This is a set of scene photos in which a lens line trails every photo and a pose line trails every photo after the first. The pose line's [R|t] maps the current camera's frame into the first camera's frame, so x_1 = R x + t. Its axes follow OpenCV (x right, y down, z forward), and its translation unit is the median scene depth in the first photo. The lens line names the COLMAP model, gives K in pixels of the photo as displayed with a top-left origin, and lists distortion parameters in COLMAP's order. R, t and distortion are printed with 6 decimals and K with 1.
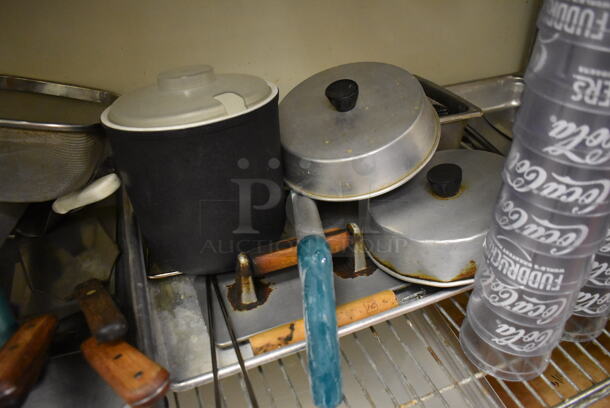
lens RADIAL K [[470.3, 0, 317.2], [0, 470.3, 177.9], [0, 0, 1]] dist [-0.111783, 0.000597]
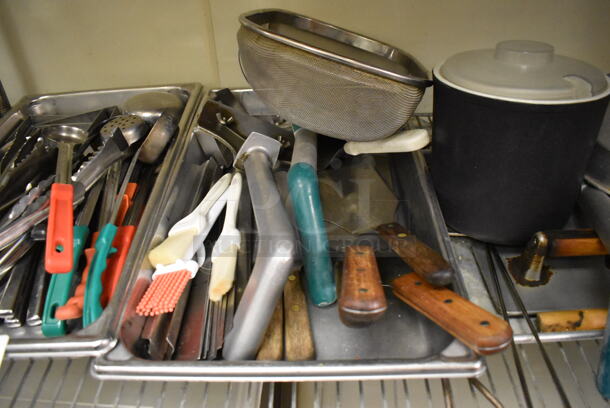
lens RADIAL K [[470.3, 0, 317.2], [0, 470.3, 177.9], [0, 0, 1]] dist [-0.111783, 0.000597]
pose [[0.920743, 0.221346, -0.321306, -0.319600], [-0.198553, 0.974716, 0.102496, 0.040360], [0.335870, -0.030576, 0.941412, -0.104856]]
